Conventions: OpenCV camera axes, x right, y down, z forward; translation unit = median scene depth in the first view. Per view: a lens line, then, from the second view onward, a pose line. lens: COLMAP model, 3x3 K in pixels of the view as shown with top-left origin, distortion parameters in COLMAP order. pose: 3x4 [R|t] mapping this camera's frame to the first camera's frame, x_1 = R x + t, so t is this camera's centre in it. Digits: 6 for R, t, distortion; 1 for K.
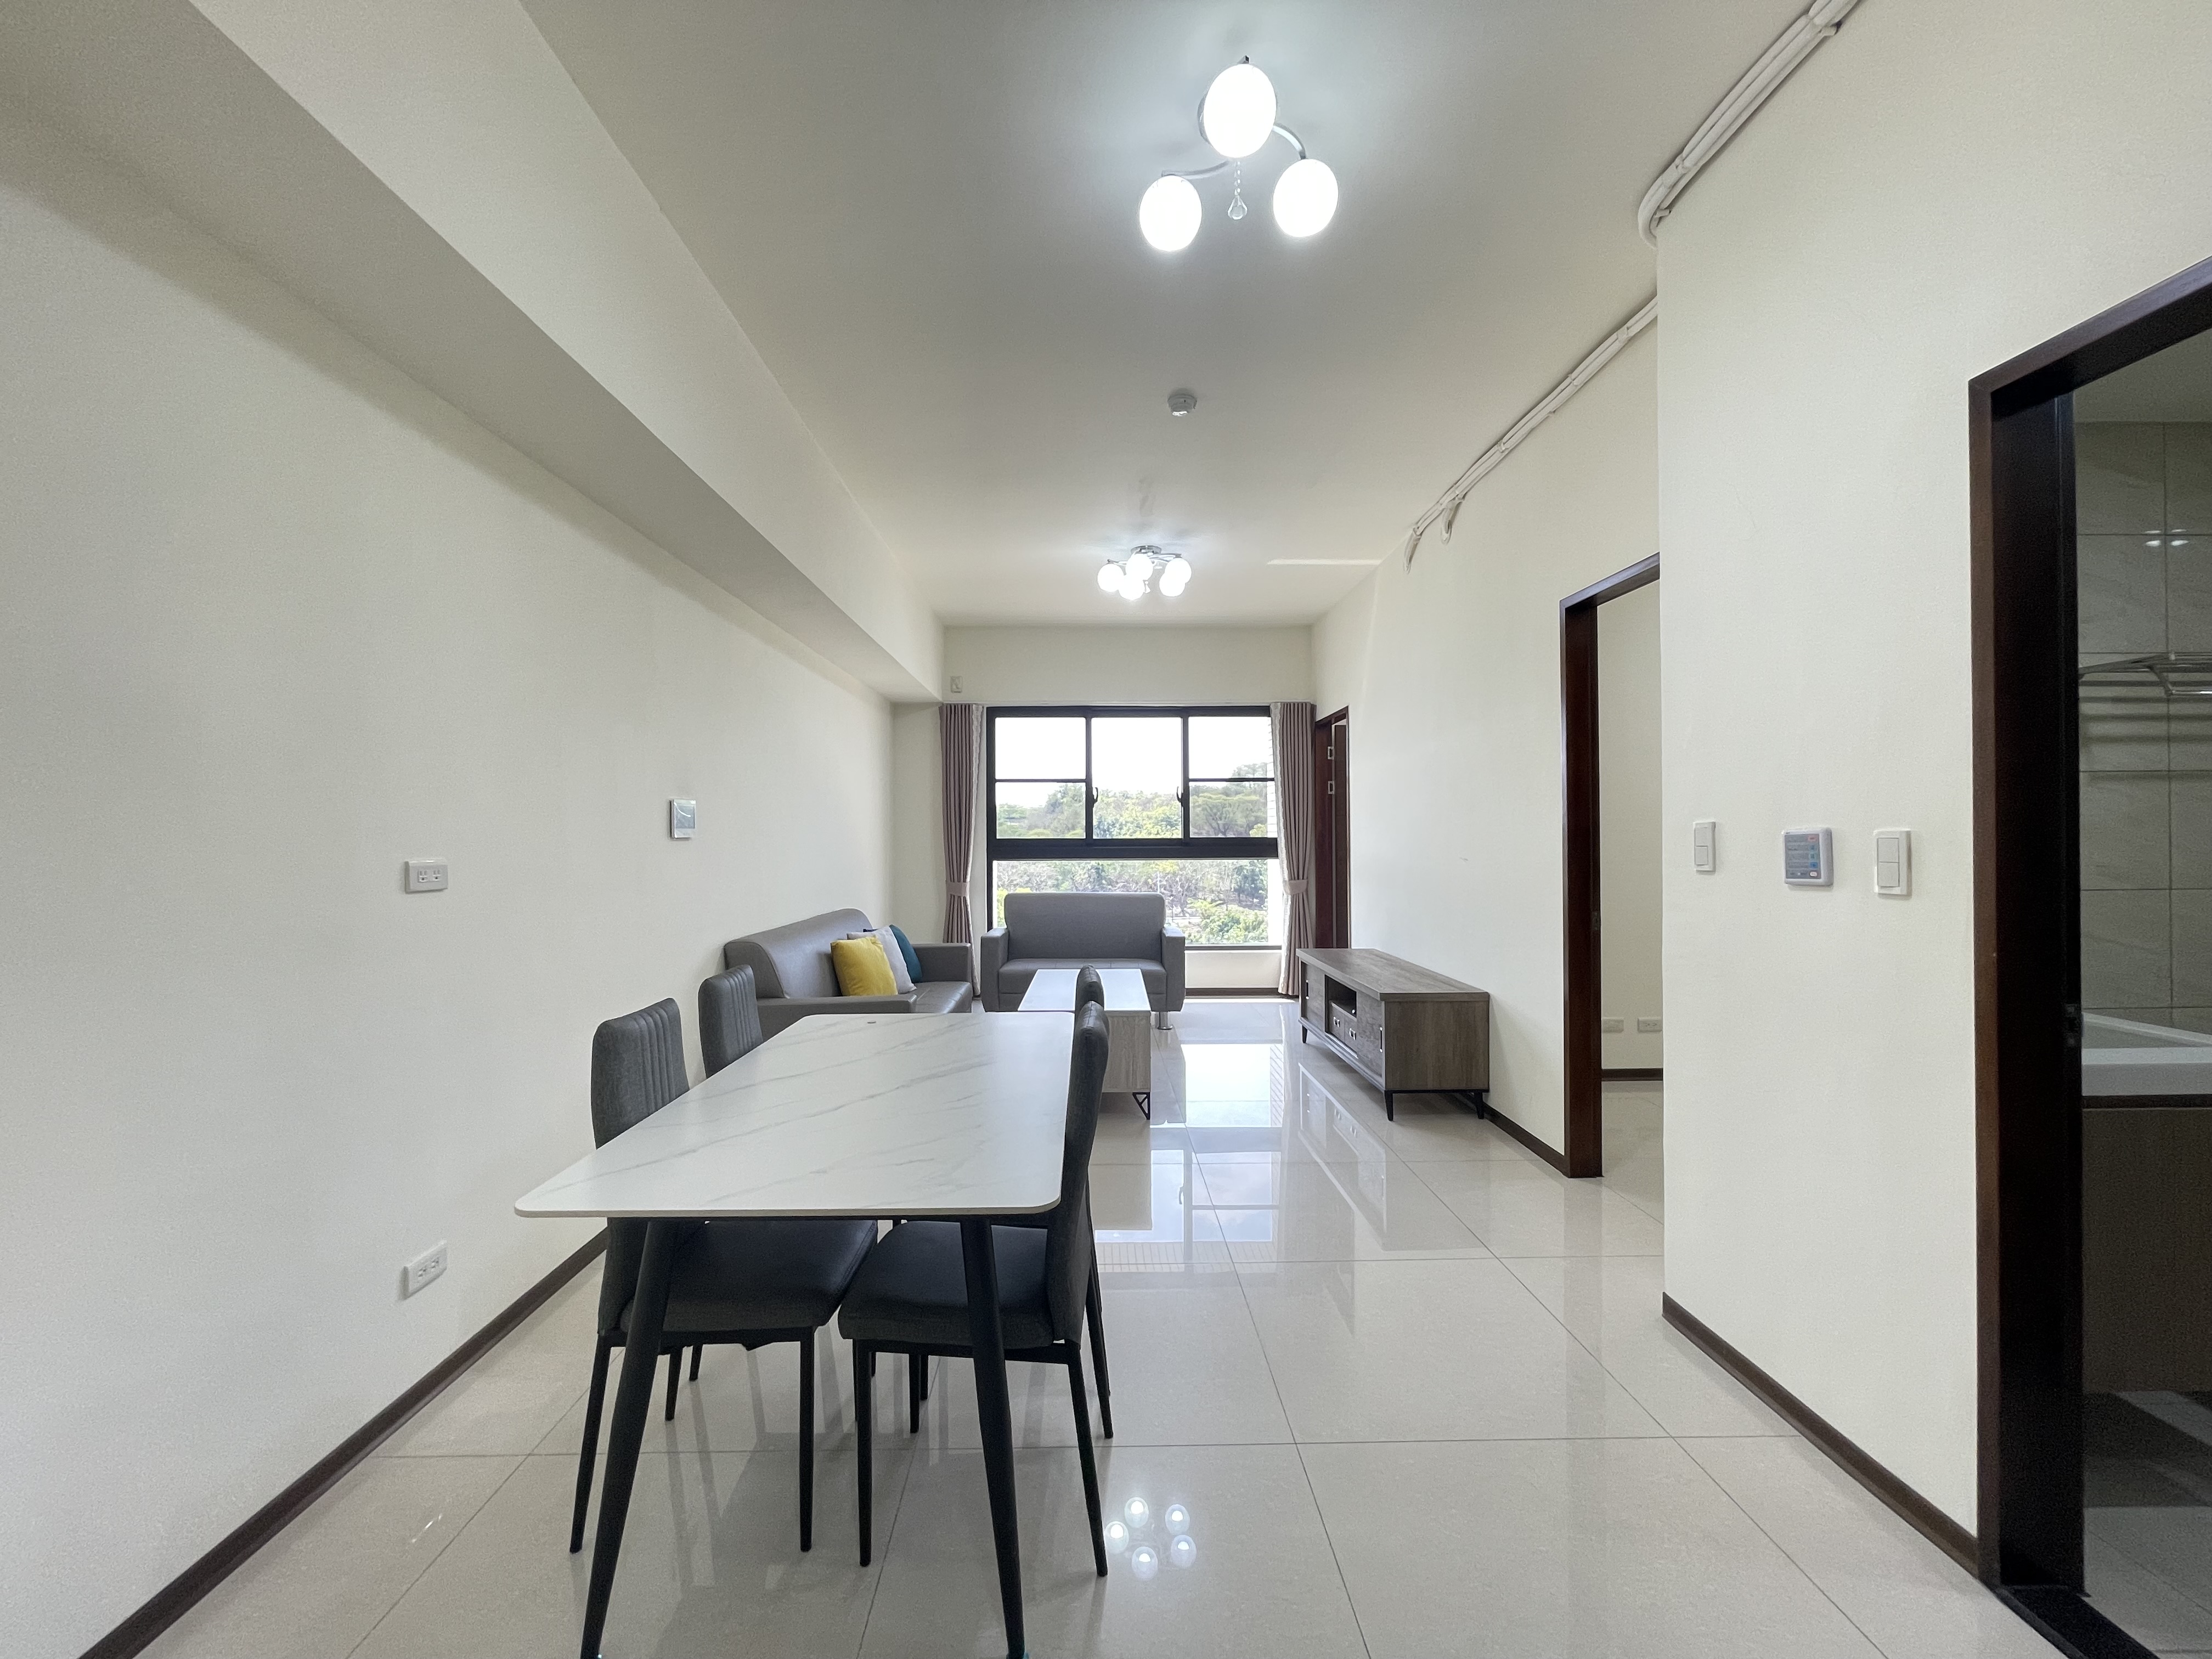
lens RADIAL K [[892.1, 0, 1093.2], [0, 892.1, 832.0], [0, 0, 1]] dist [0.001264, -0.000359]
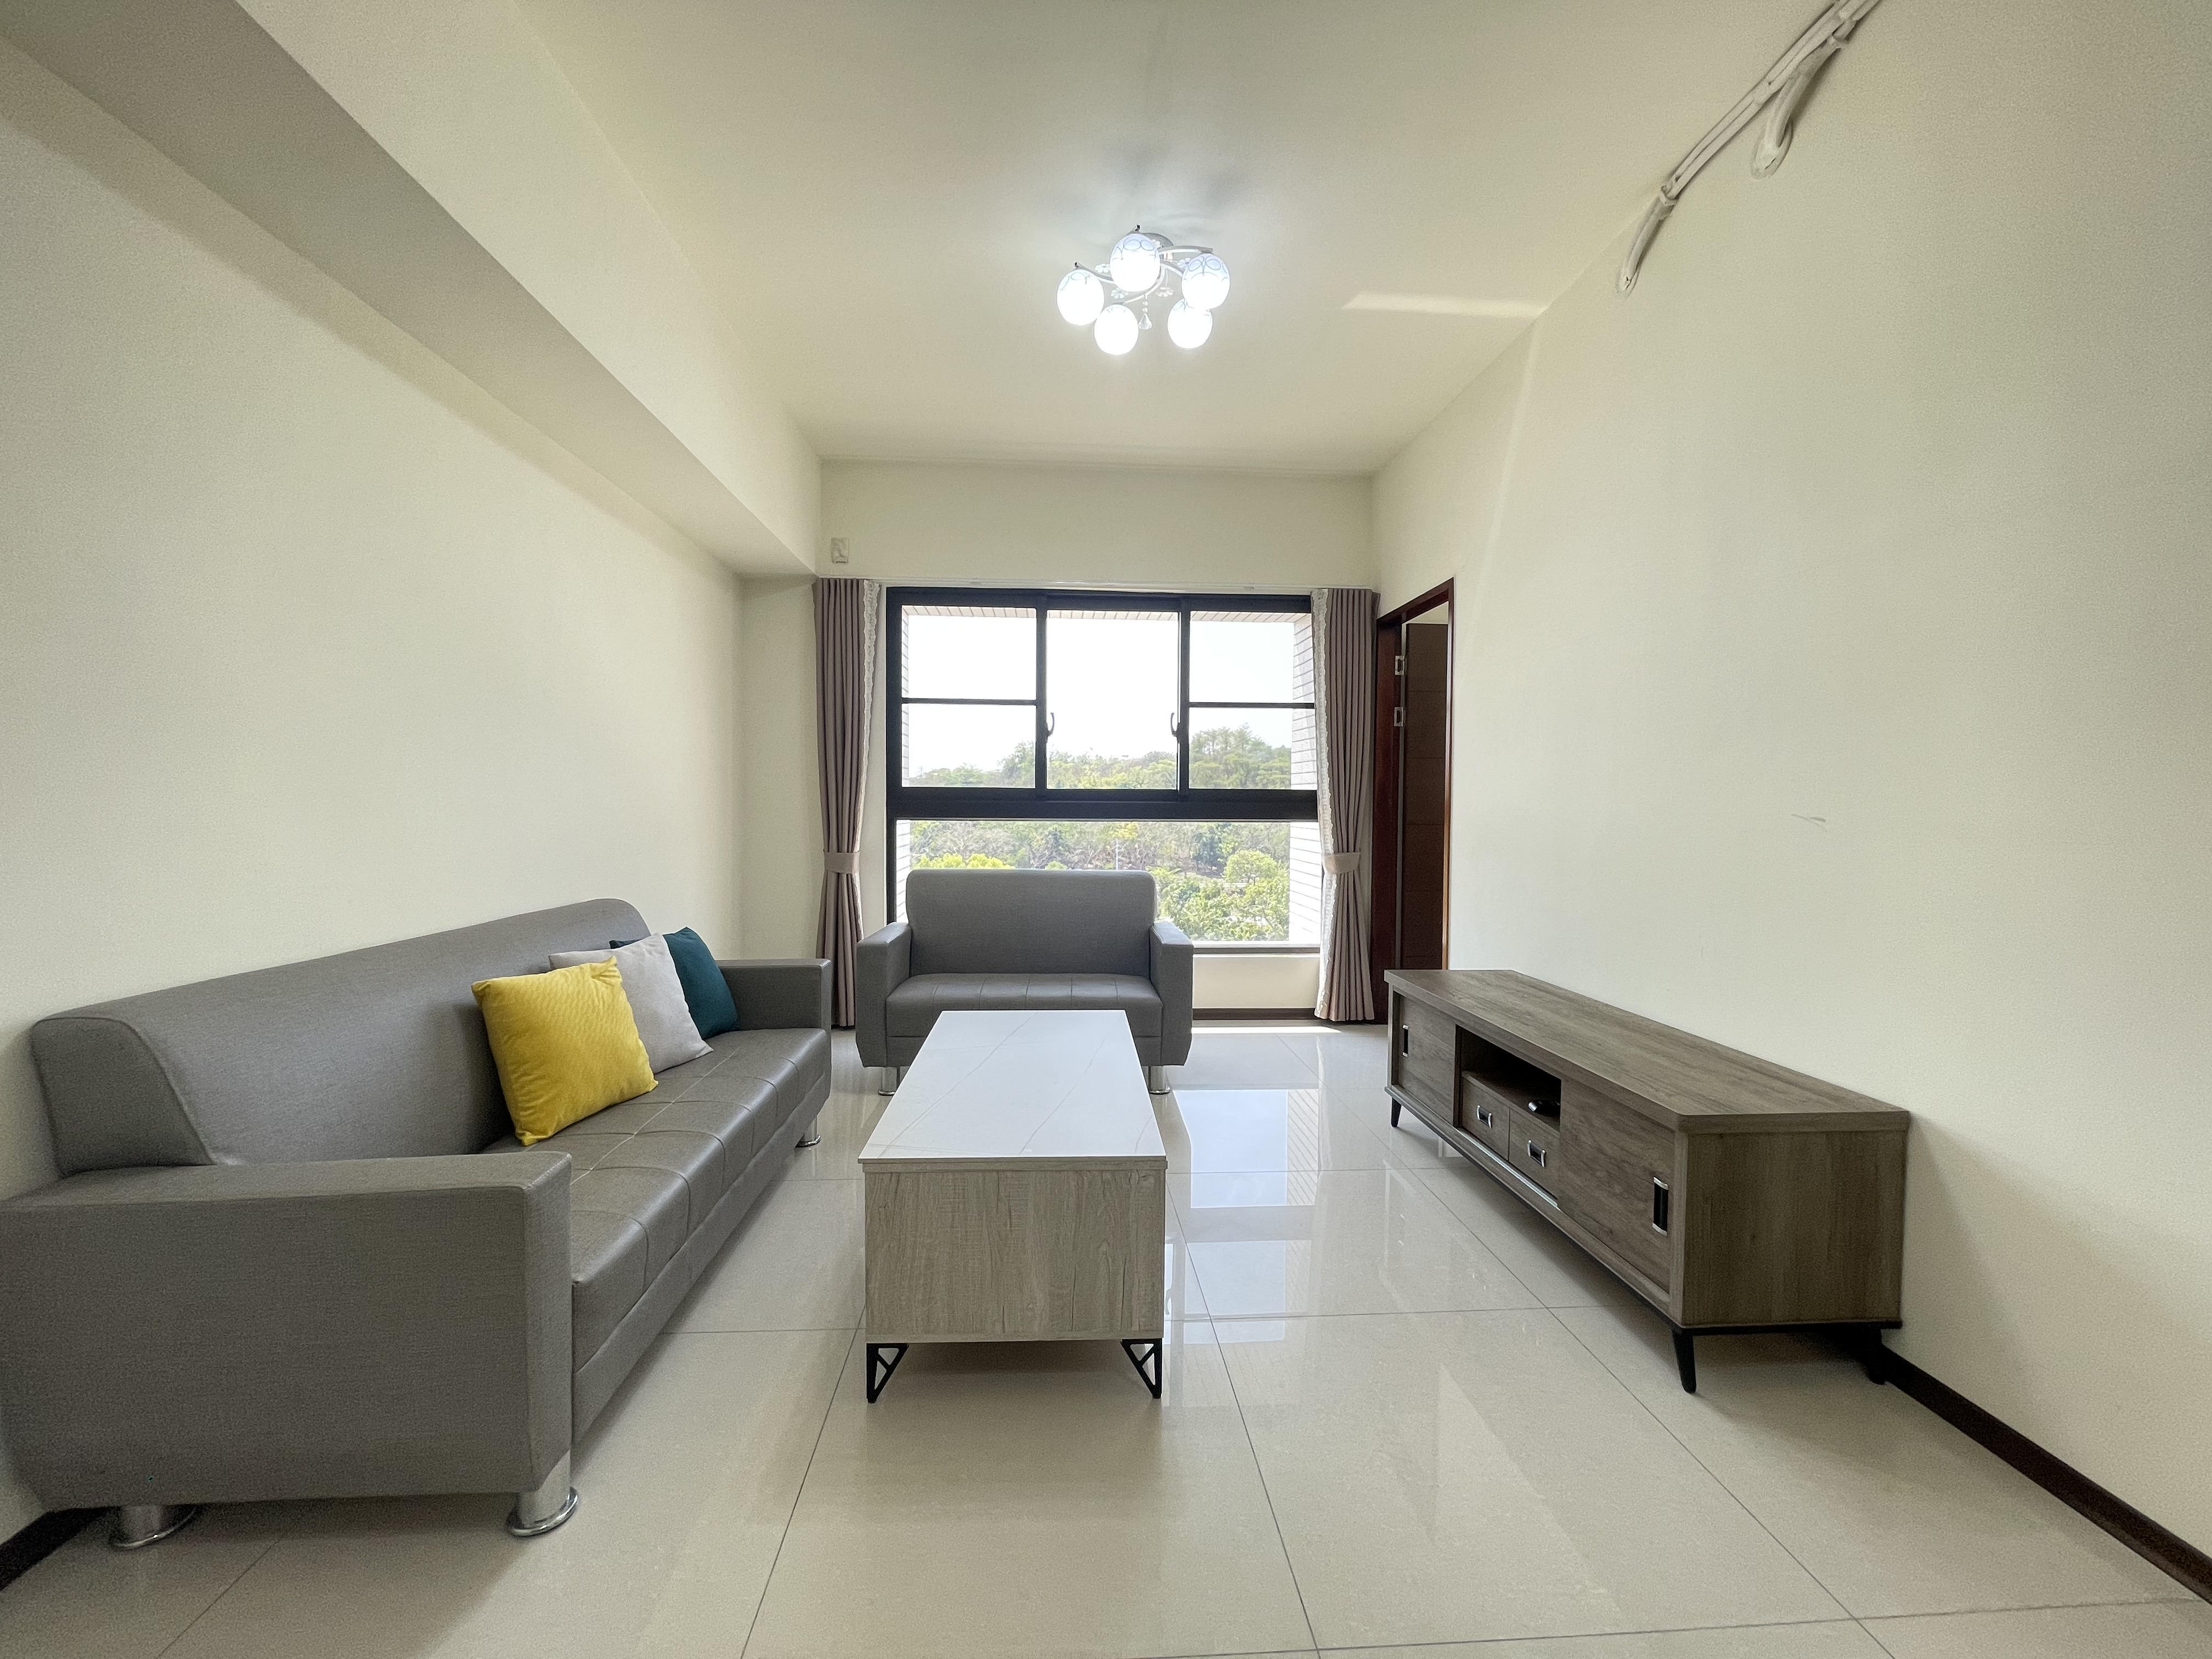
lens RADIAL K [[892.1, 0, 1098.6], [0, 892.1, 830.4], [0, 0, 1]] dist [0.001264, -0.000359]
pose [[0.998531, 0.009868, 0.053273, 0.003789], [-0.011776, 0.999296, 0.035629, 0.015377], [-0.052884, -0.036204, 0.997944, 0.343746]]
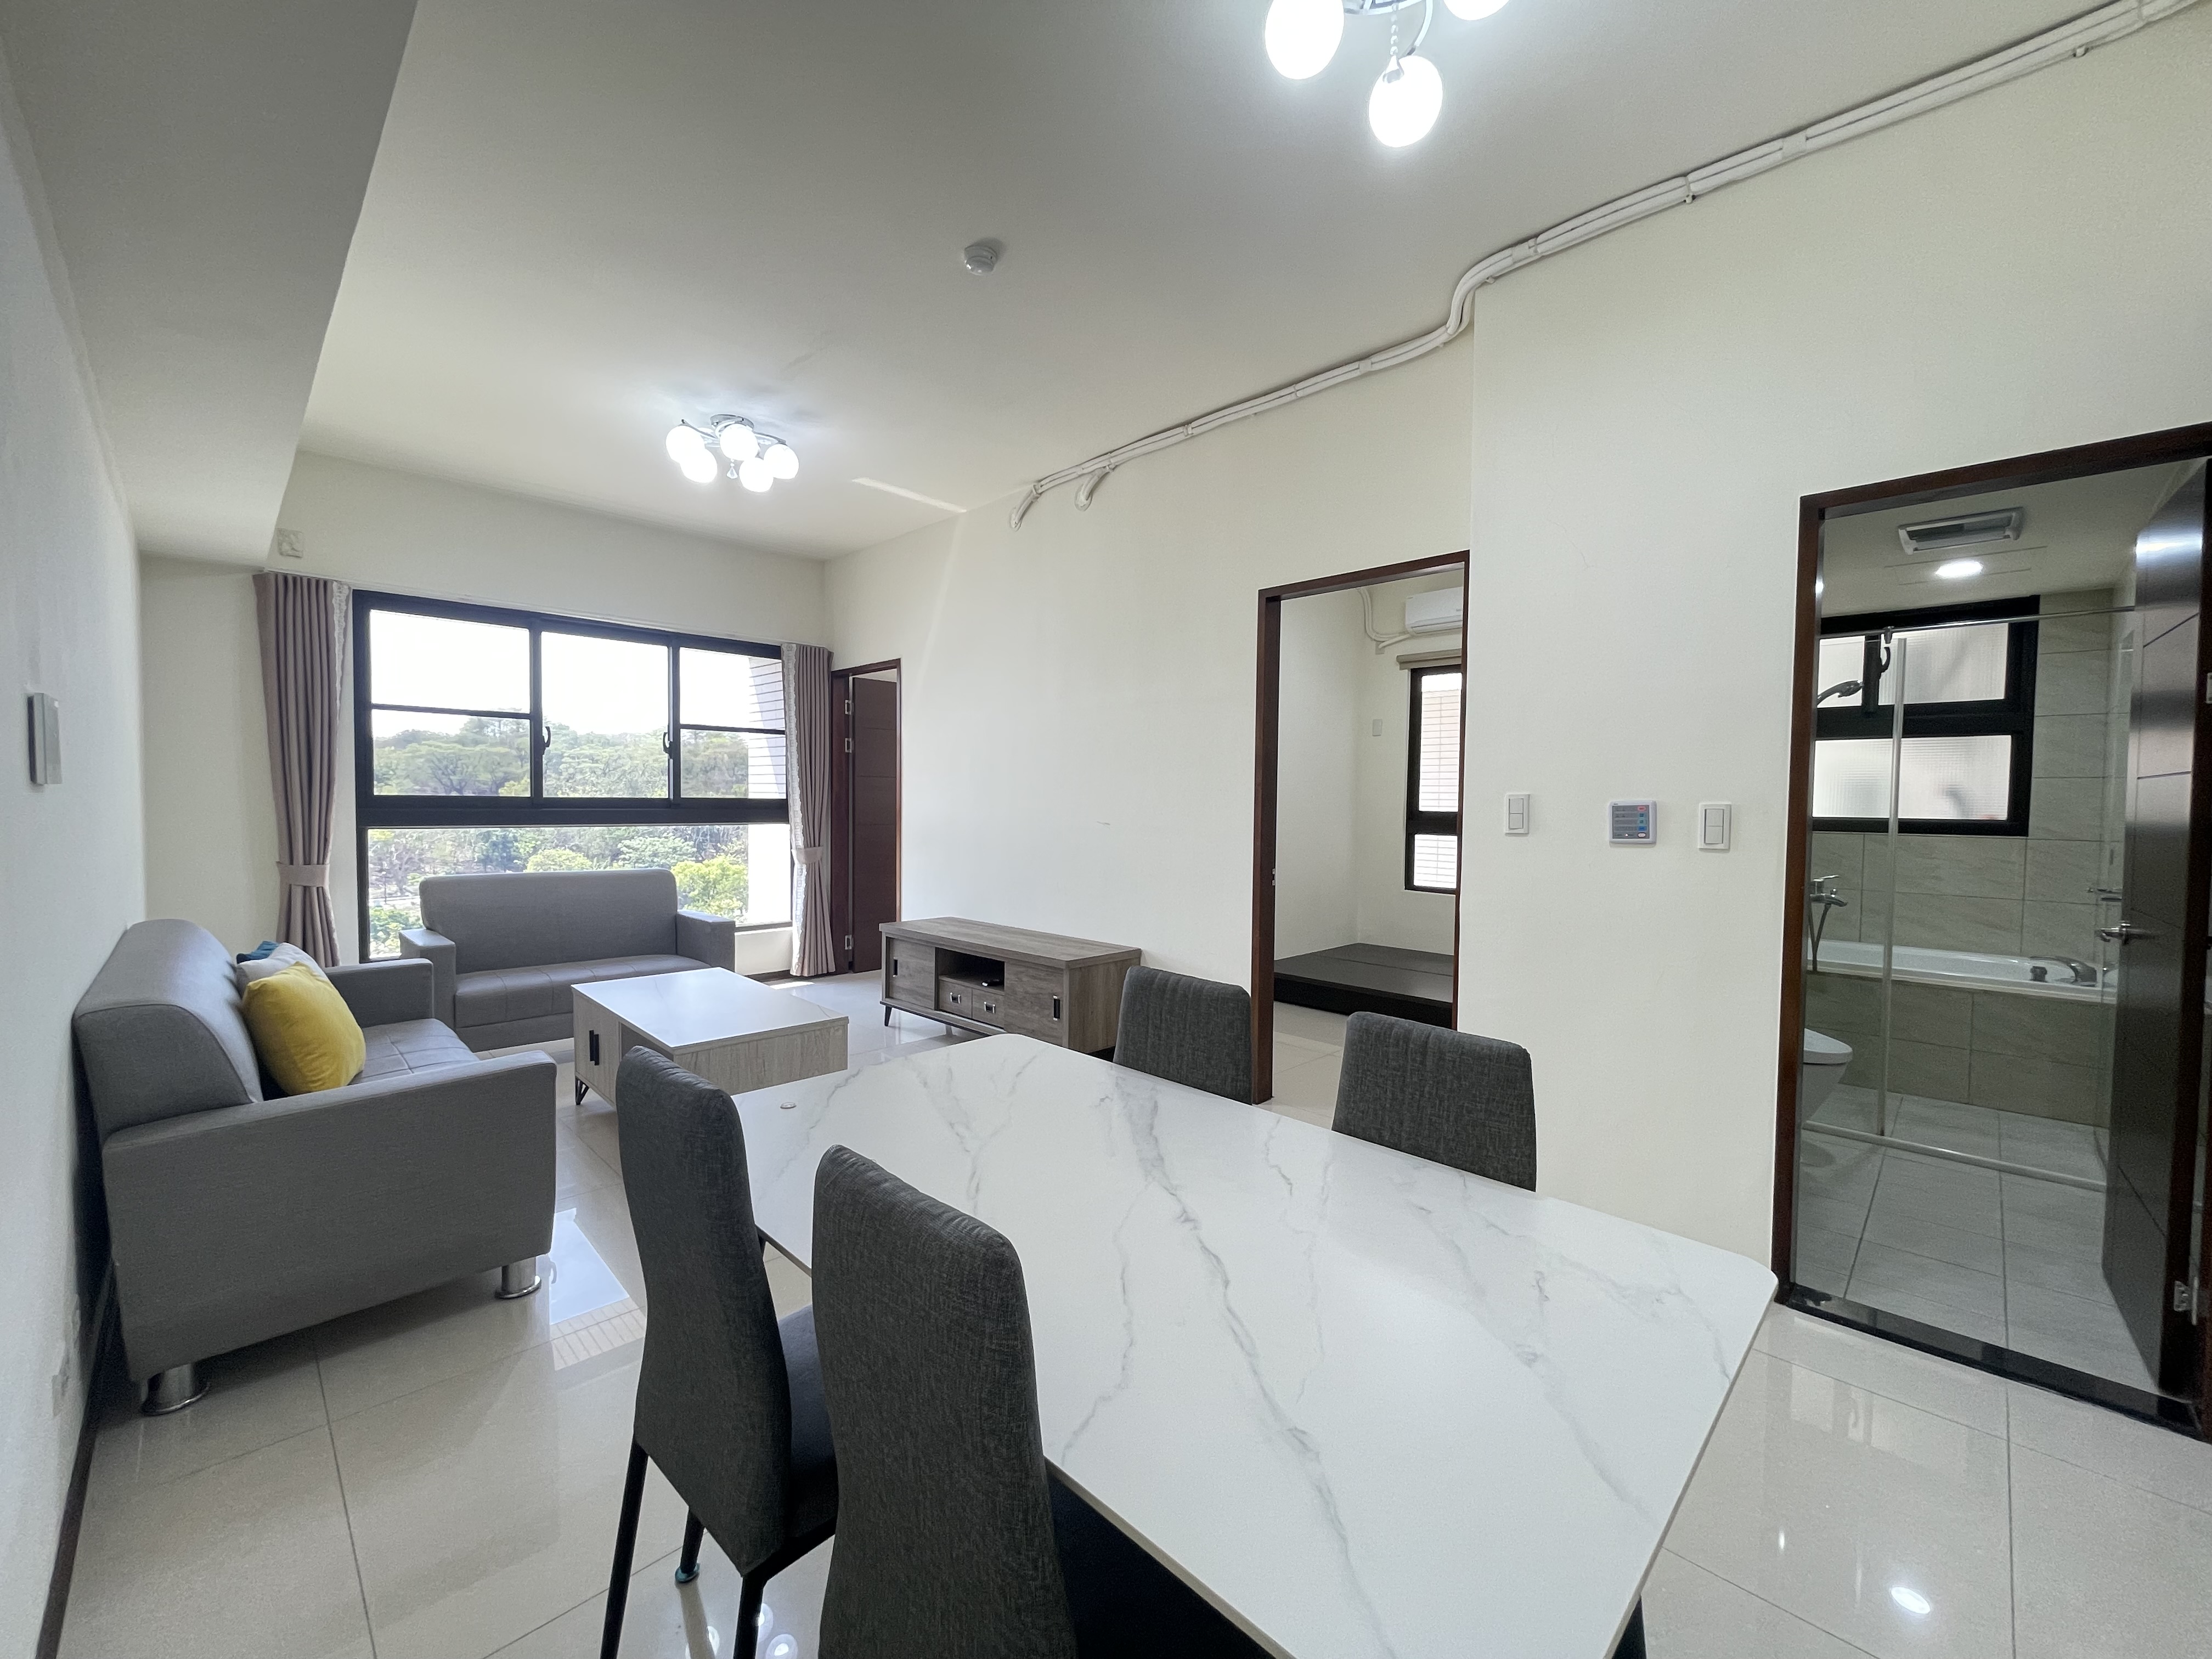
lens RADIAL K [[892.1, 0, 1096.3], [0, 892.1, 832.2], [0, 0, 1]] dist [0.001264, -0.000359]
pose [[0.714704, -0.012239, 0.699320, -0.200000], [-0.017279, 0.999233, 0.035147, 0.002822], [-0.699213, -0.037203, 0.713945, 0.170972]]
